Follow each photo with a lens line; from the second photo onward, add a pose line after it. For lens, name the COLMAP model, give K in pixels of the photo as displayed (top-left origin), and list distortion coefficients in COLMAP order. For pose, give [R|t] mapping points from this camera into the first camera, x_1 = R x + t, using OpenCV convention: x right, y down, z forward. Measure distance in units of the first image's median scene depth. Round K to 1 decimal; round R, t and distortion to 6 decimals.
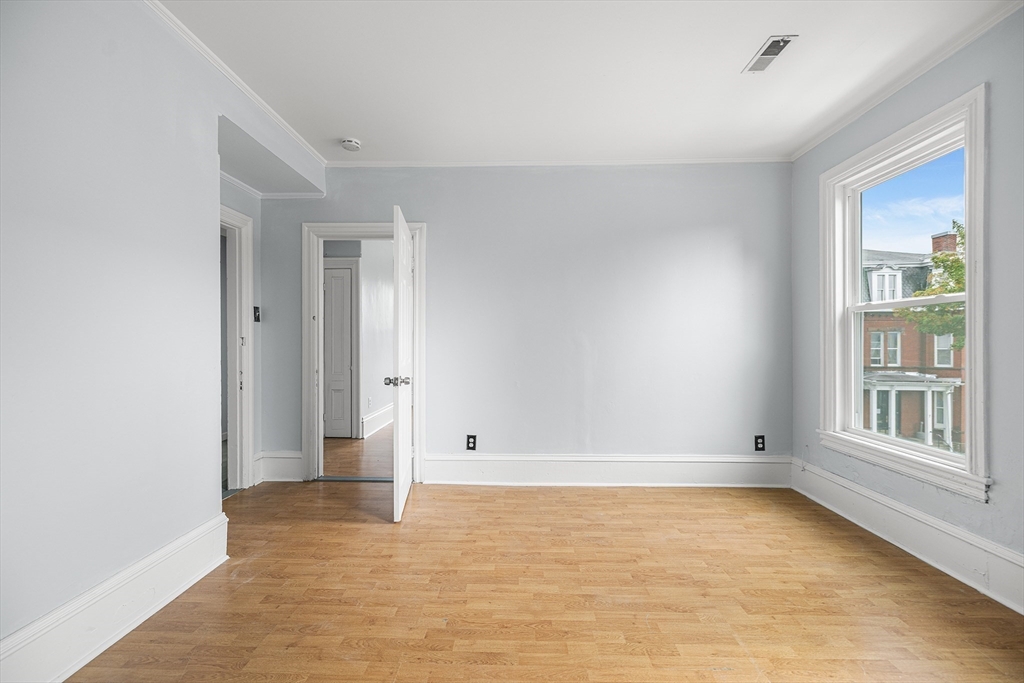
lens RADIAL K [[433.7, 0, 510.7], [0, 433.7, 341.0], [0, 0, 1]] dist [0.000877, -0.000457]
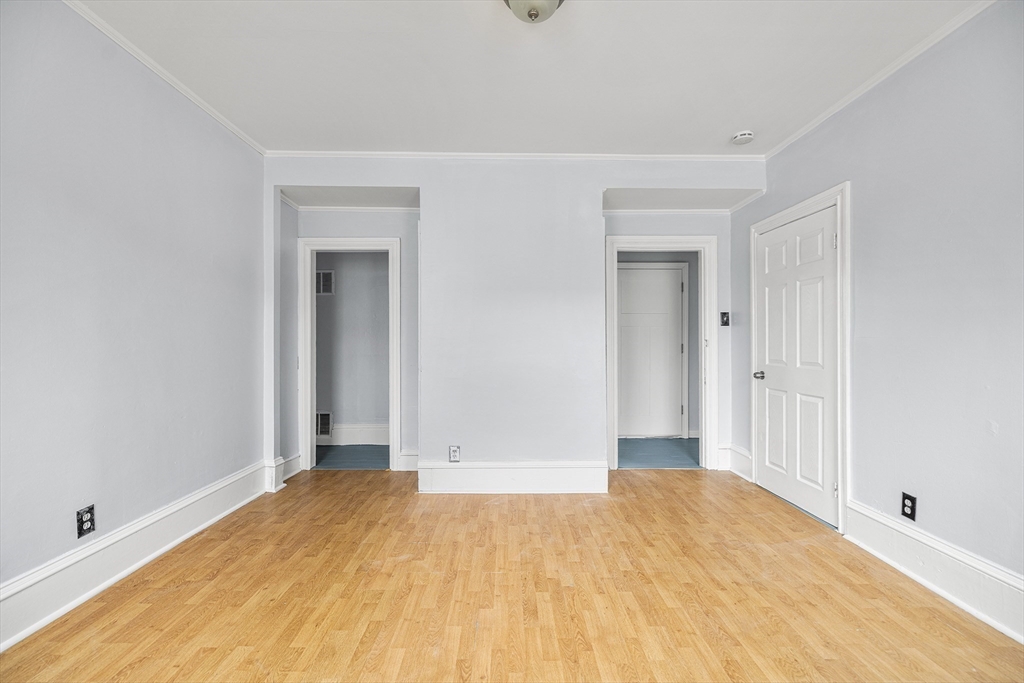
lens RADIAL K [[433.7, 0, 510.8], [0, 433.7, 340.8], [0, 0, 1]] dist [0.000877, -0.000457]
pose [[0.032069, -0.002980, -0.999481, 0.802288], [0.002469, 0.999993, -0.002902, -0.004986], [0.999483, -0.002374, 0.032076, 0.639982]]
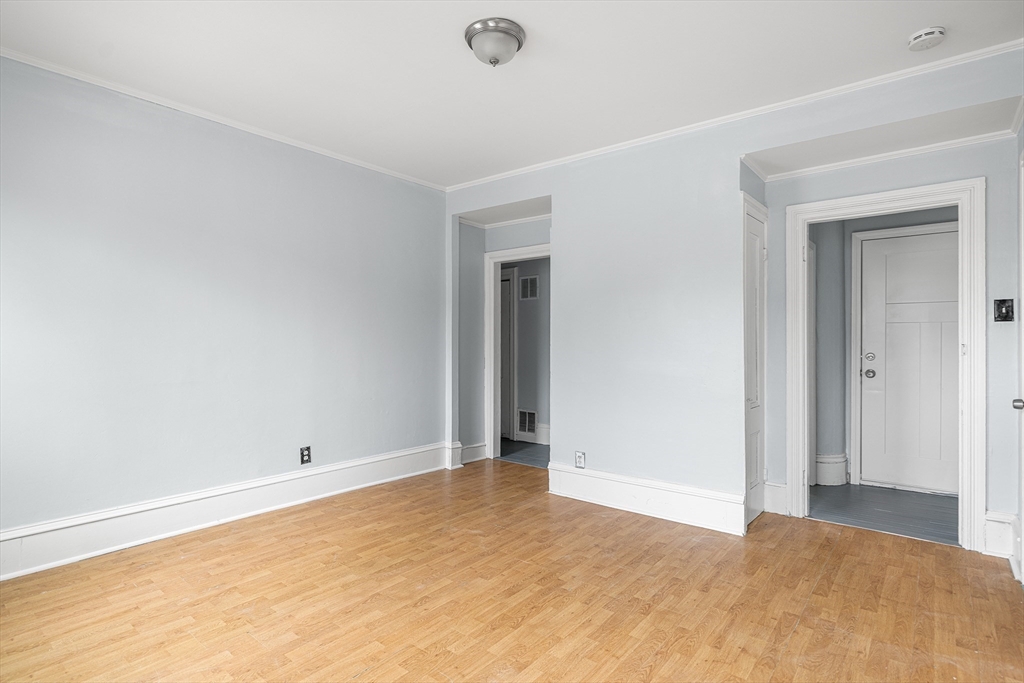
lens RADIAL K [[525.0, 0, 508.0], [0, 525.0, 342.2], [0, 0, 1]] dist [-0.003644, 0.000063]
pose [[-0.616898, 0.000147, -0.787043, 0.849635], [0.000902, 0.999999, -0.000520, -0.017549], [0.787043, -0.001031, -0.616897, 1.390453]]
